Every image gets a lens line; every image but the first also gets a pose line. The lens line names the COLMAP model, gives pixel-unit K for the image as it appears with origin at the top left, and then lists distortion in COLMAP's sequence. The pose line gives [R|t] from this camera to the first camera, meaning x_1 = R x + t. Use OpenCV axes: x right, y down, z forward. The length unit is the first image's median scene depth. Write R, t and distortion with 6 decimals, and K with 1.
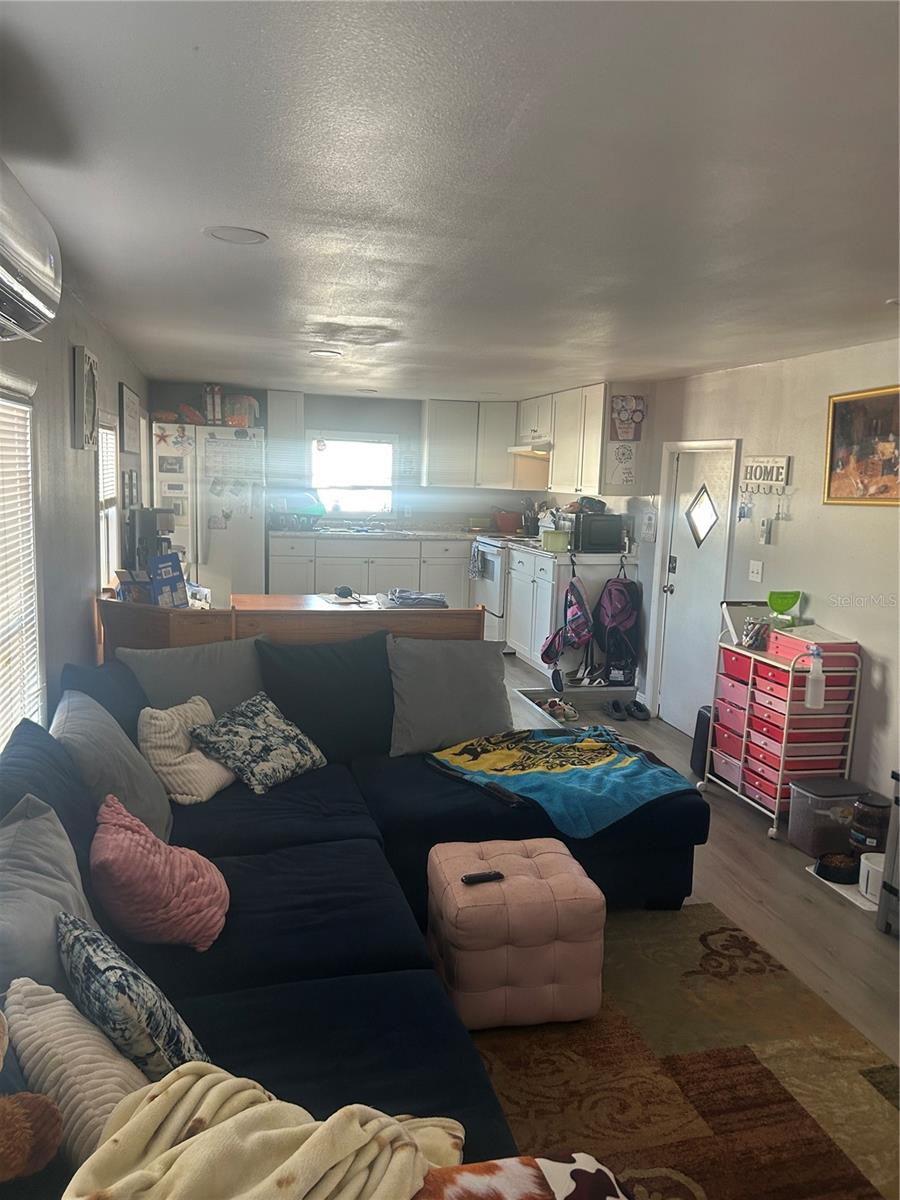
lens RADIAL K [[899.6, 0, 451.4], [0, 899.6, 606.2], [0, 0, 1]] dist [0.046501, -0.051923]
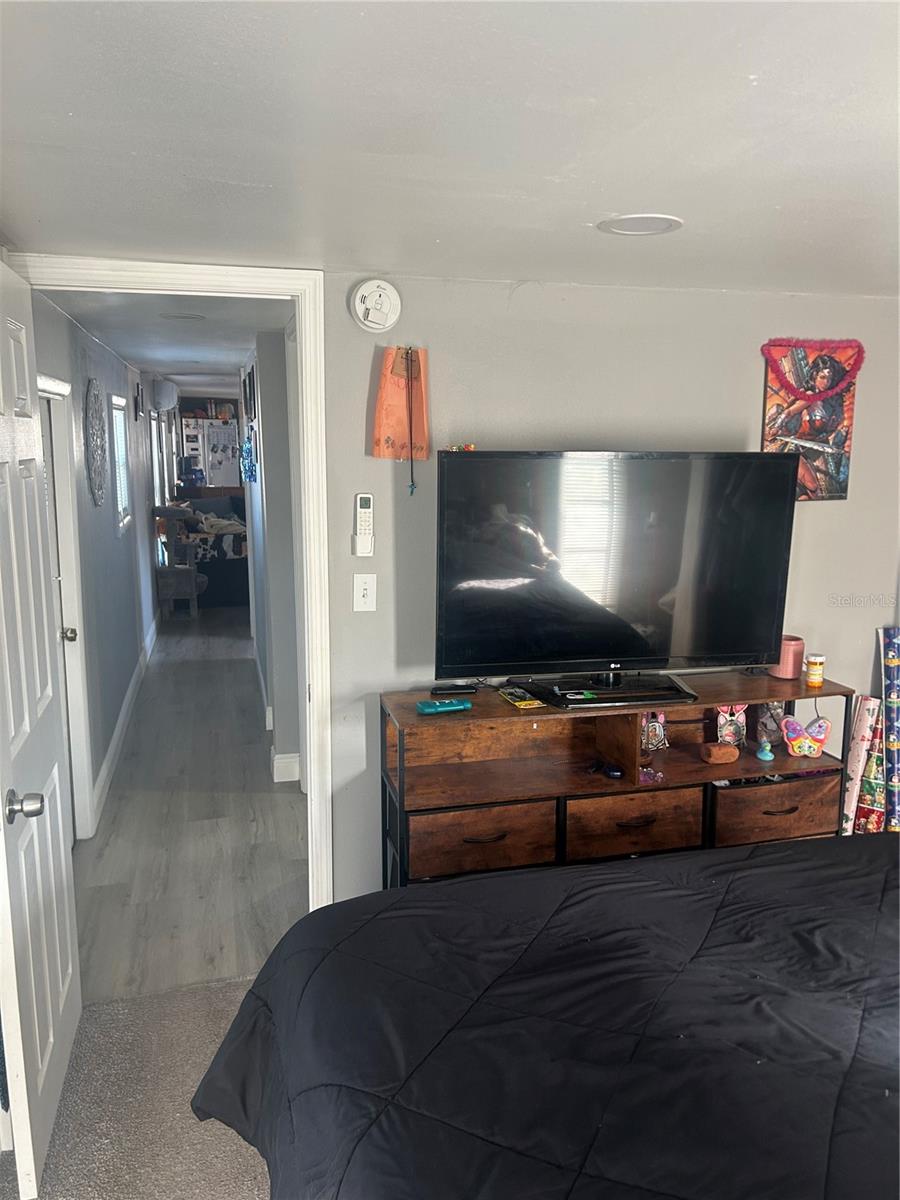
lens RADIAL K [[899.6, 0, 467.3], [0, 899.6, 608.3], [0, 0, 1]] dist [0.046501, -0.051923]
pose [[0.999408, -0.031467, 0.013900, 0.549015], [0.030927, 0.998817, 0.037516, 0.341028], [-0.015064, -0.037064, 0.999199, -2.149938]]
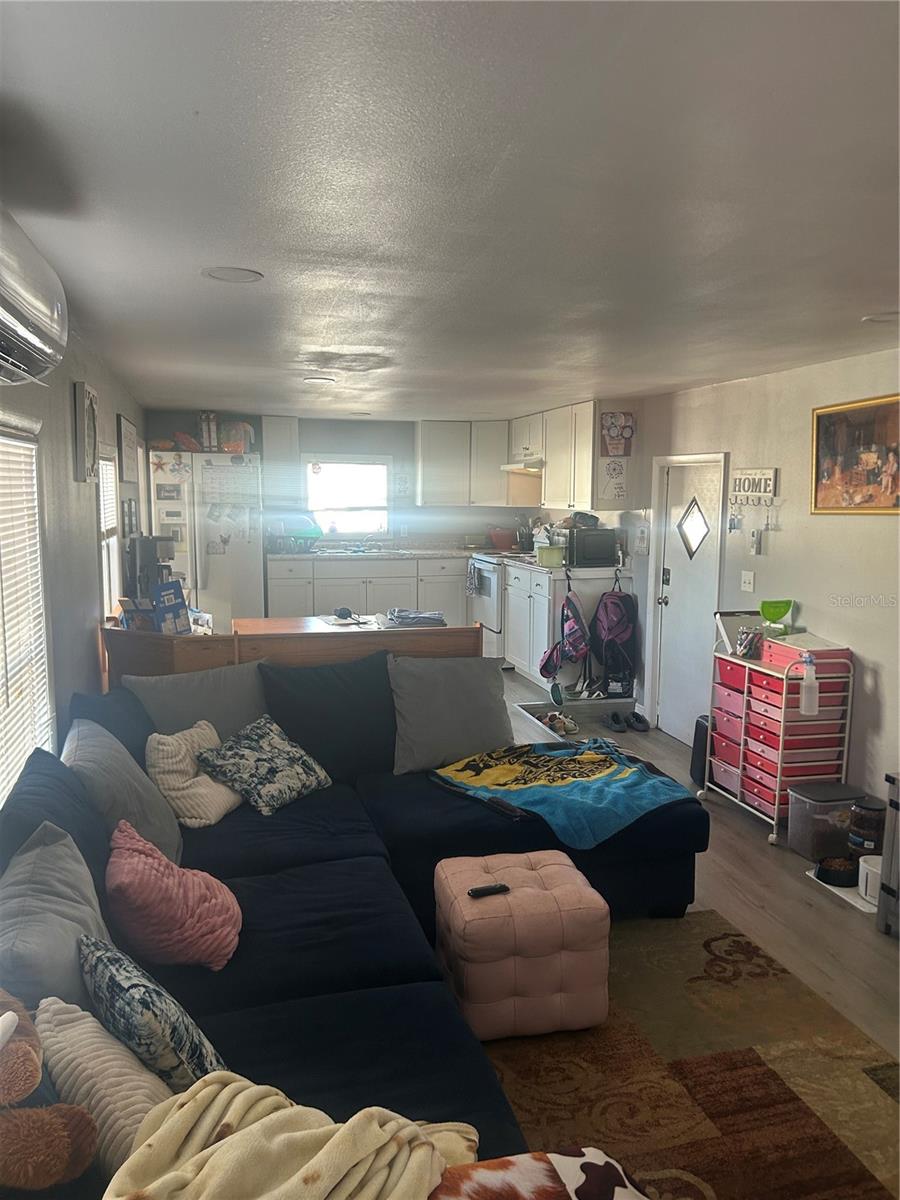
lens RADIAL K [[899.6, 0, 452.6], [0, 899.6, 604.3], [0, 0, 1]] dist [0.046501, -0.051923]
pose [[0.999566, -0.029121, 0.004352, -0.000773], [0.029202, 0.999374, -0.019967, -0.002926], [-0.003767, 0.020085, 0.999791, -0.020391]]
